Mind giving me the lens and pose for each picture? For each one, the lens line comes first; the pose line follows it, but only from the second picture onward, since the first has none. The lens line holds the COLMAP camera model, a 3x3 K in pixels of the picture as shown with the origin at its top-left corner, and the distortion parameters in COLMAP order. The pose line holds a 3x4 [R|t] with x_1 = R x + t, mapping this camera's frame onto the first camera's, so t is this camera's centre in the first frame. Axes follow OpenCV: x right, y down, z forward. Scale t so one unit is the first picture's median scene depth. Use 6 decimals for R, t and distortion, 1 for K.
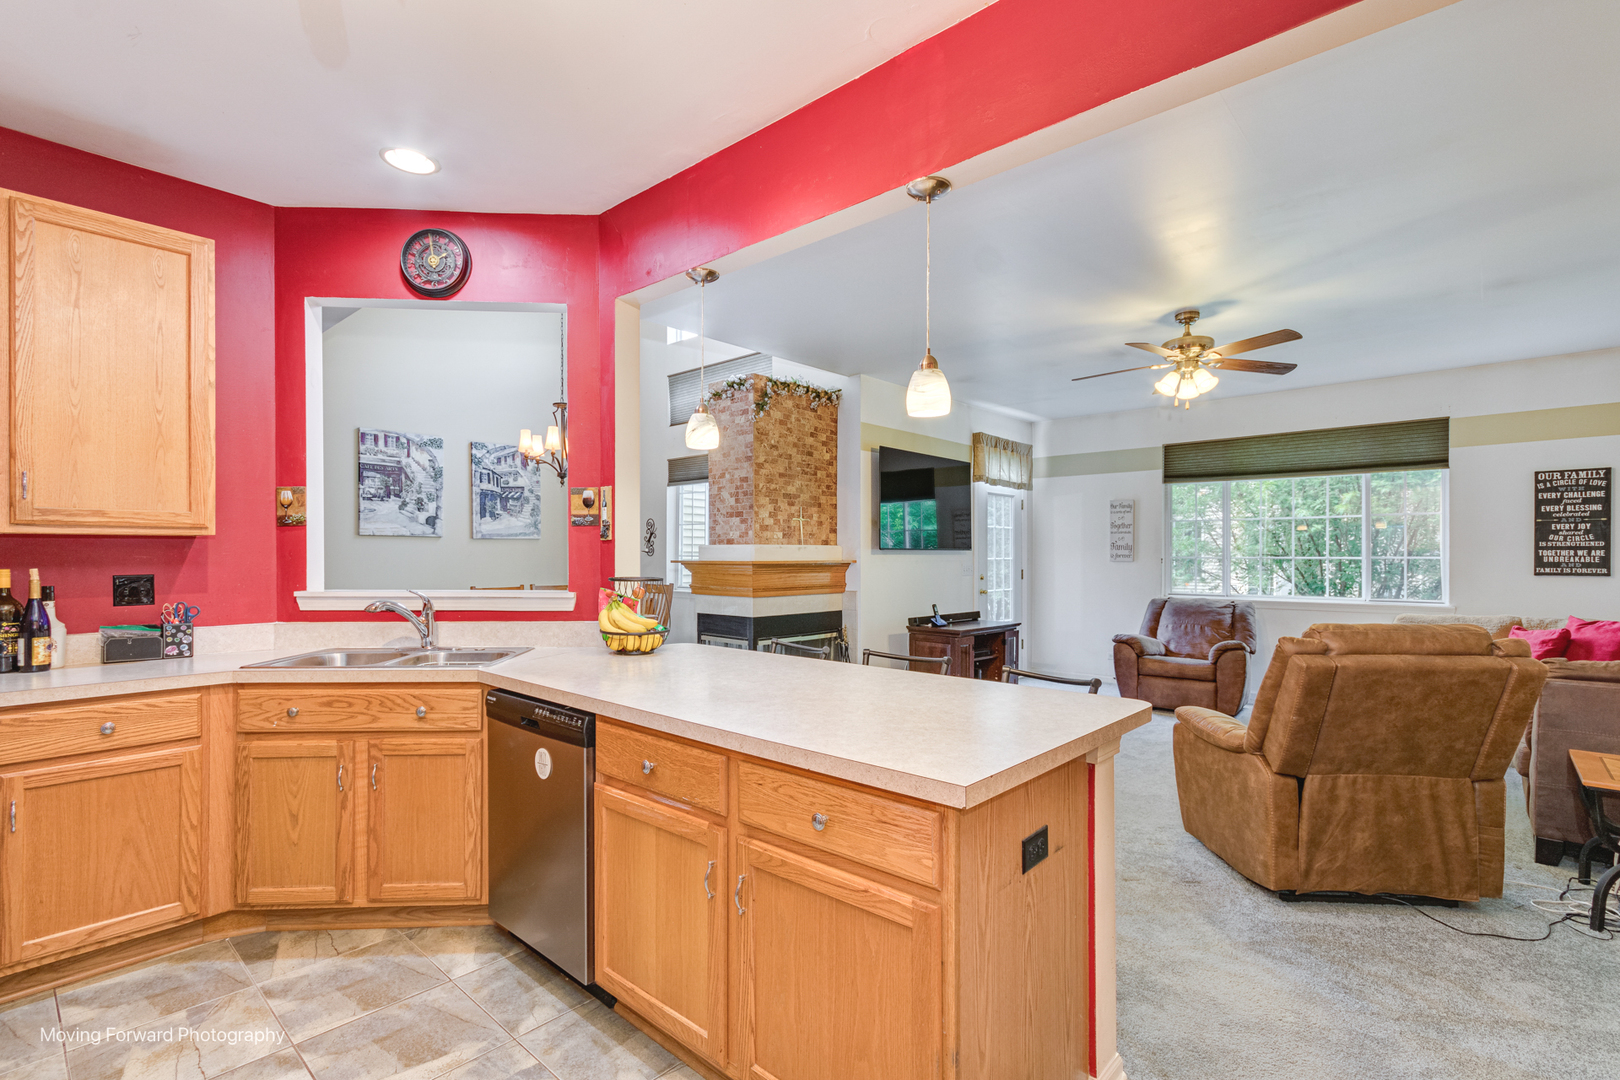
lens RADIAL K [[751.3, 0, 806.6], [0, 751.3, 551.6], [0, 0, 1]] dist [0.003146, 0.000591]
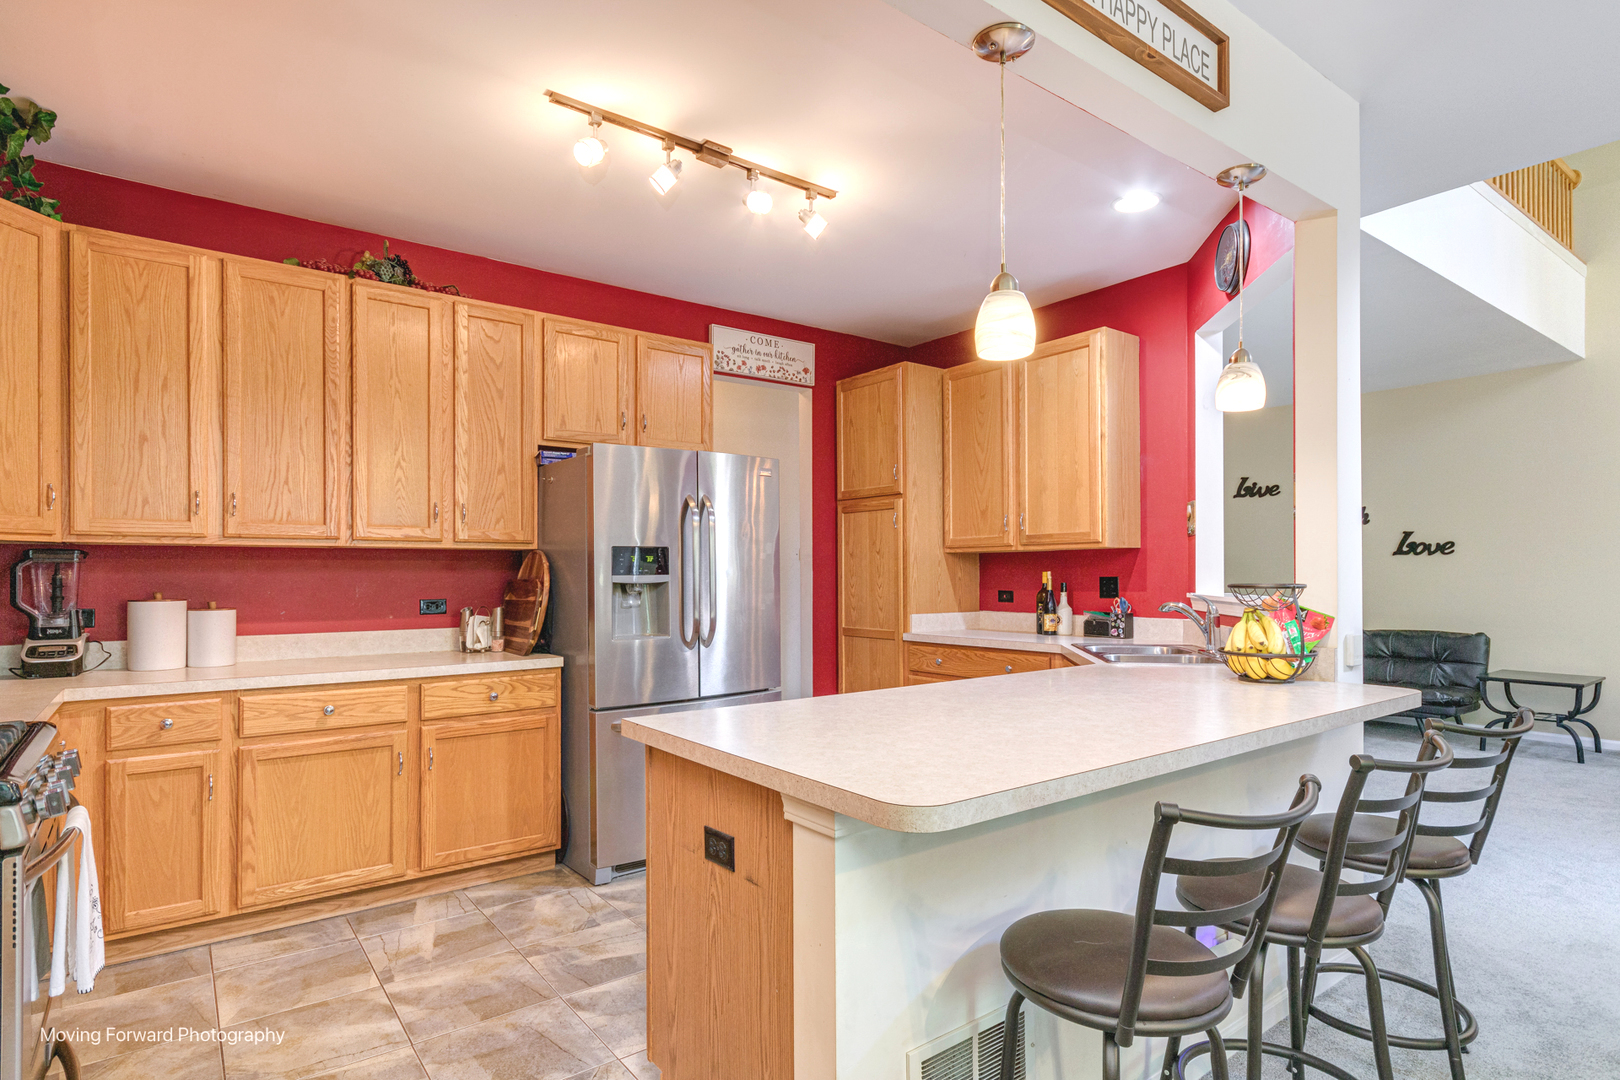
lens RADIAL K [[845.2, 0, 808.9], [0, 845.2, 568.1], [0, 0, 1]] dist [0.002773, 0.001112]
pose [[-0.185861, -0.004022, -0.982568, 0.387042], [0.008733, 0.999945, -0.005745, 0.009586], [0.982537, -0.009648, -0.185815, 0.374970]]
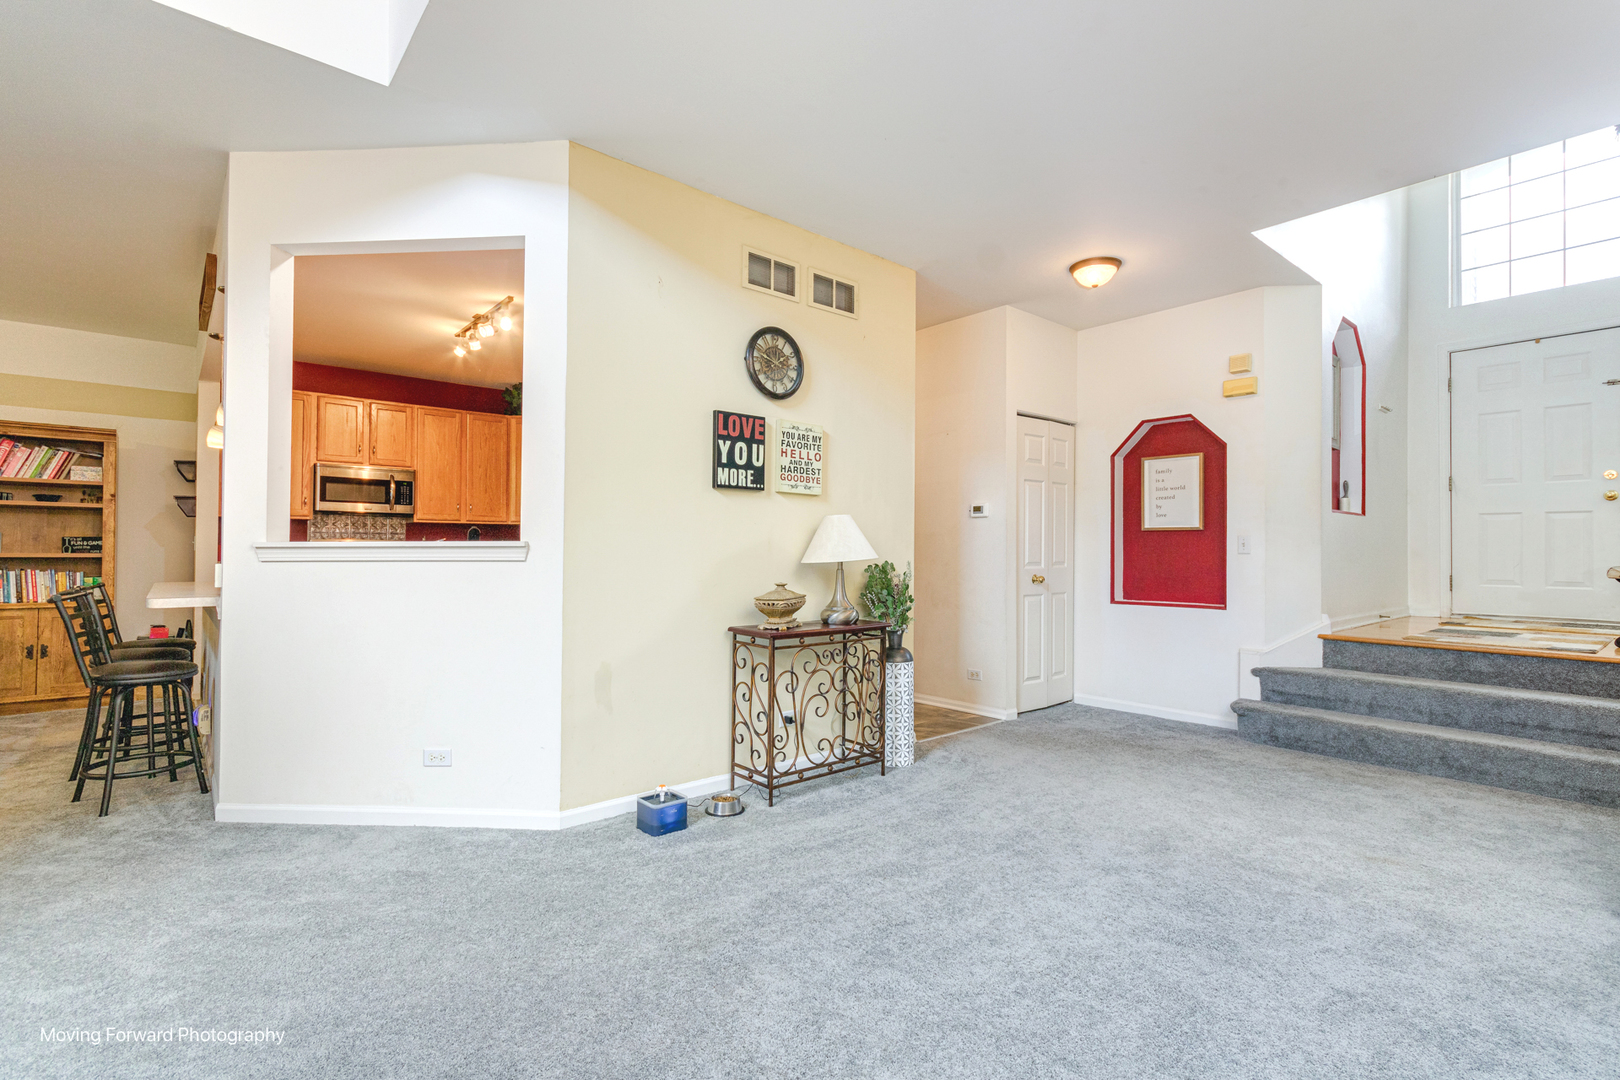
lens RADIAL K [[751.3, 0, 806.6], [0, 751.3, 551.6], [0, 0, 1]] dist [0.003146, 0.000591]
pose [[-0.991544, -0.004993, 0.129673, -0.644071], [-0.006106, 0.999948, -0.008181, 0.041429], [-0.129626, -0.008904, -0.991523, 1.088221]]
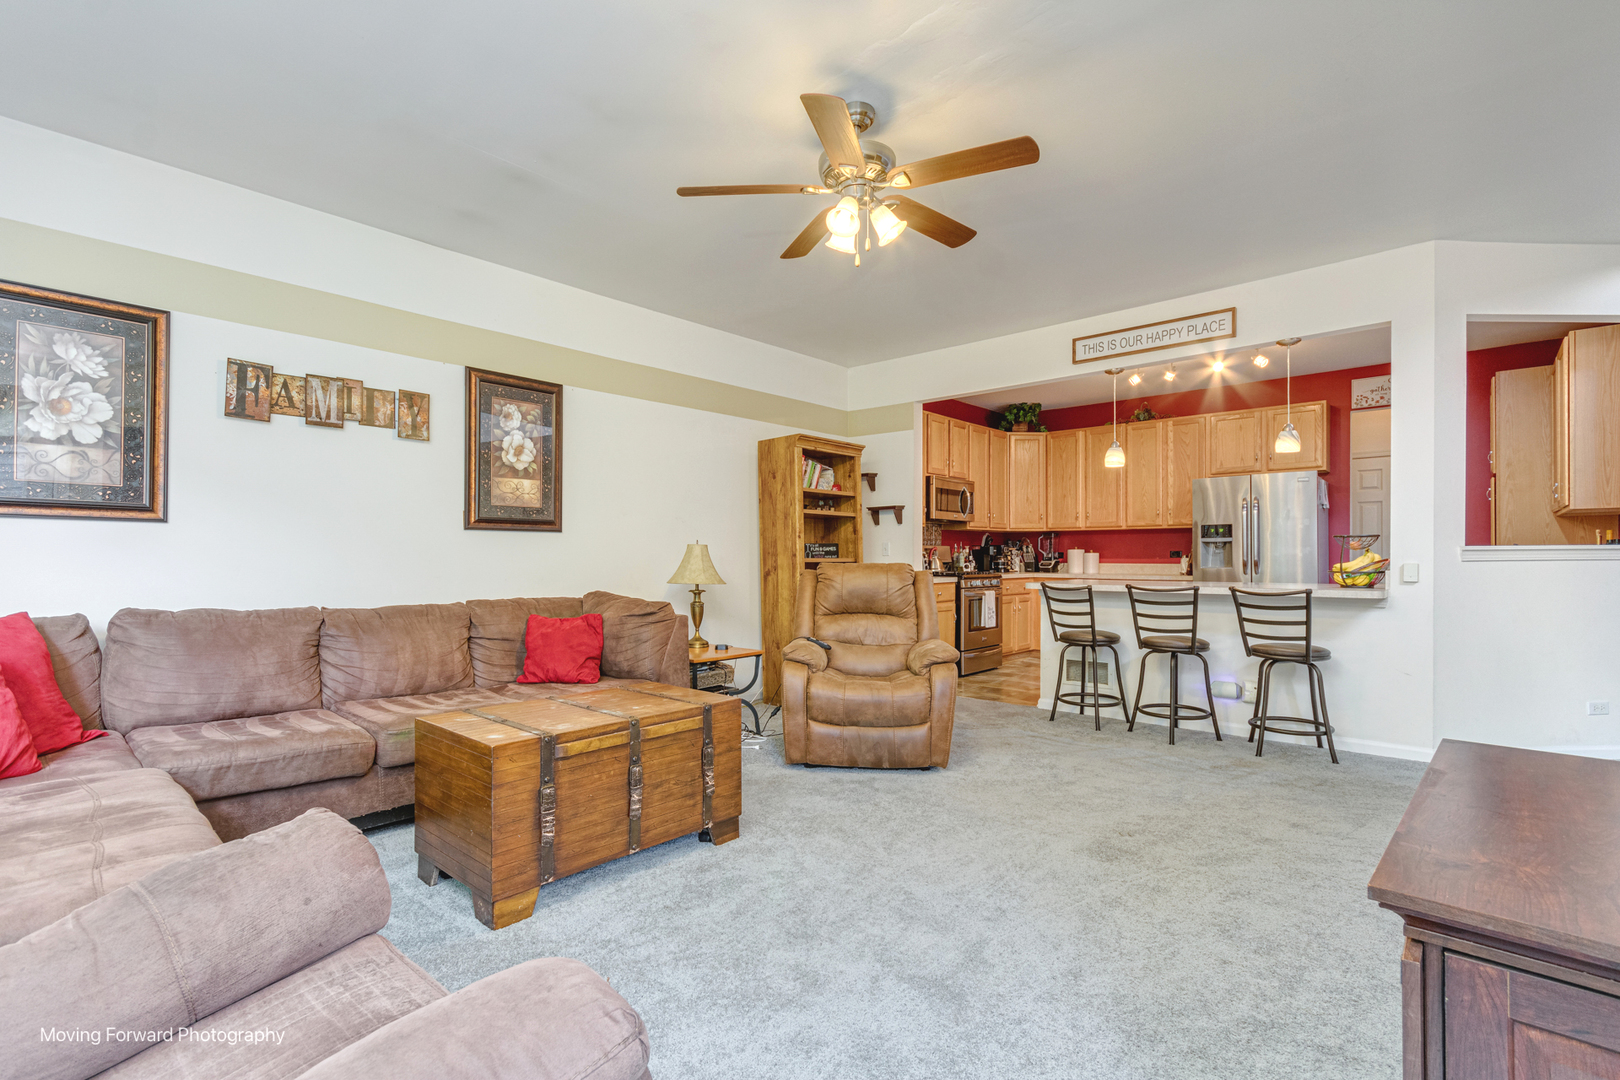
lens RADIAL K [[751.3, 0, 806.6], [0, 751.3, 551.6], [0, 0, 1]] dist [0.003146, 0.000591]
pose [[-0.999979, 0.001275, -0.006362, 0.448262], [0.001337, 0.999950, -0.009889, 0.042468], [0.006350, -0.009897, -0.999931, 1.304893]]
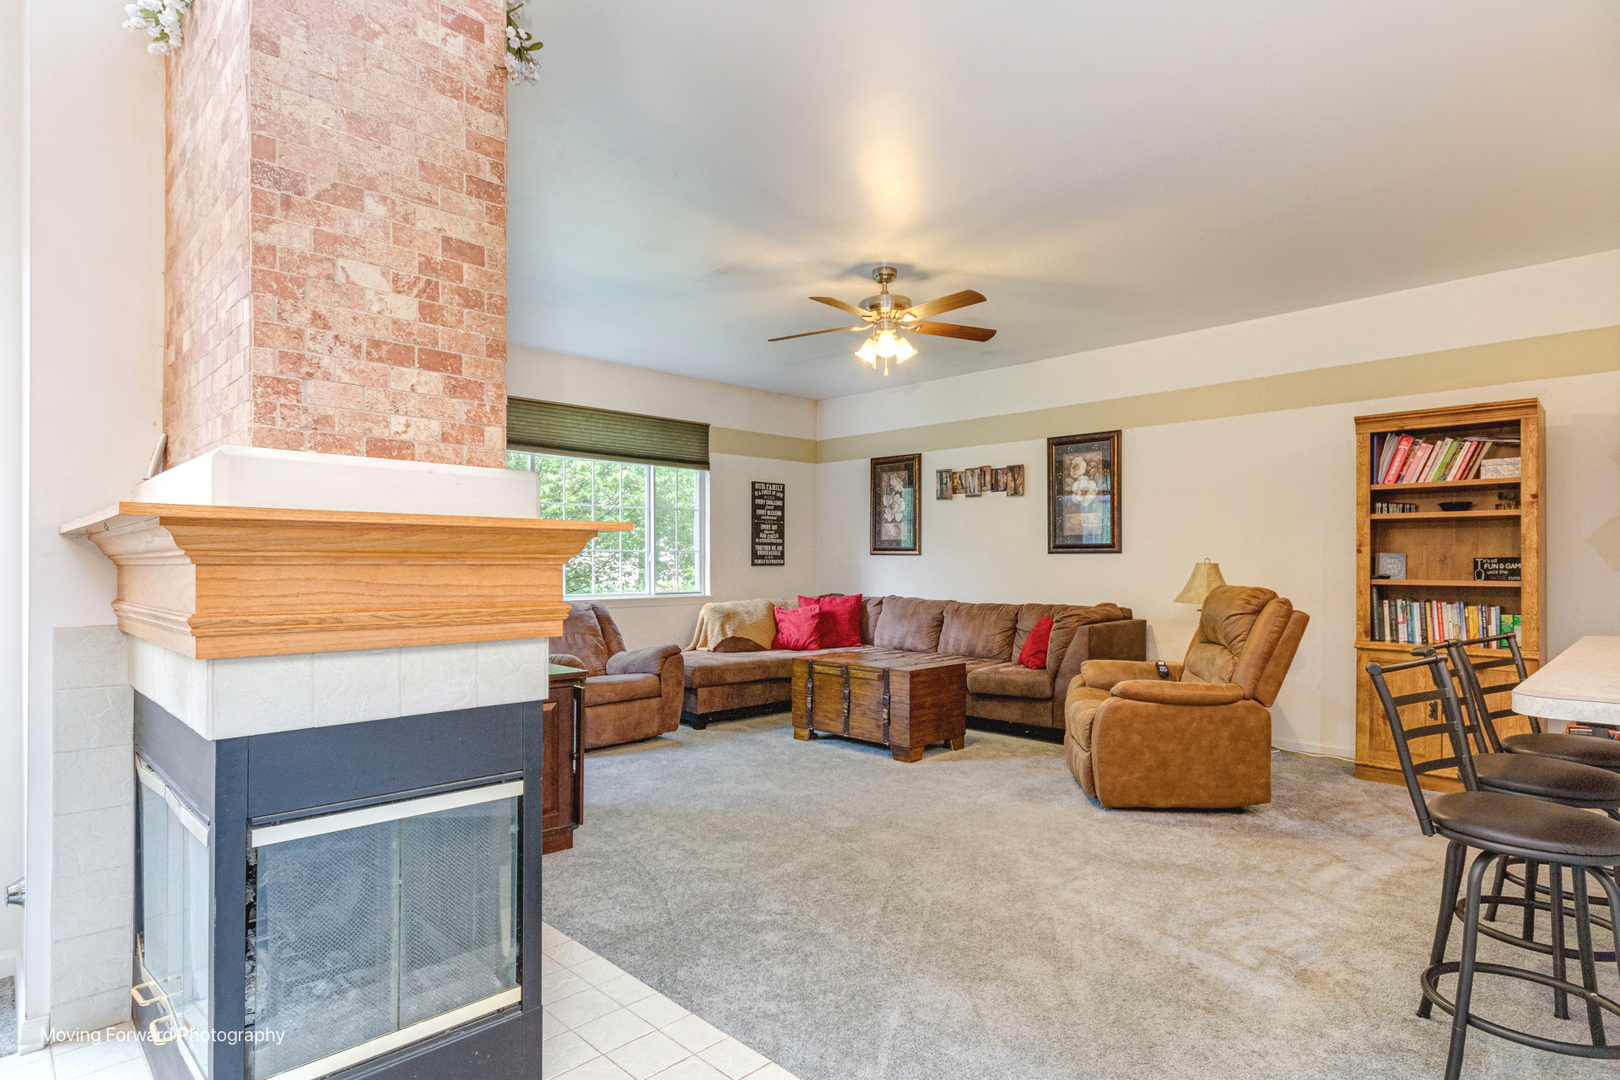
lens RADIAL K [[847.6, 0, 811.6], [0, 847.6, 553.5], [0, 0, 1]] dist [0.005784, -0.000342]
pose [[0.053581, 0.012374, 0.998487, -0.405887], [-0.003248, 0.999920, -0.012218, 0.028028], [-0.998558, -0.002588, 0.053617, 0.831909]]
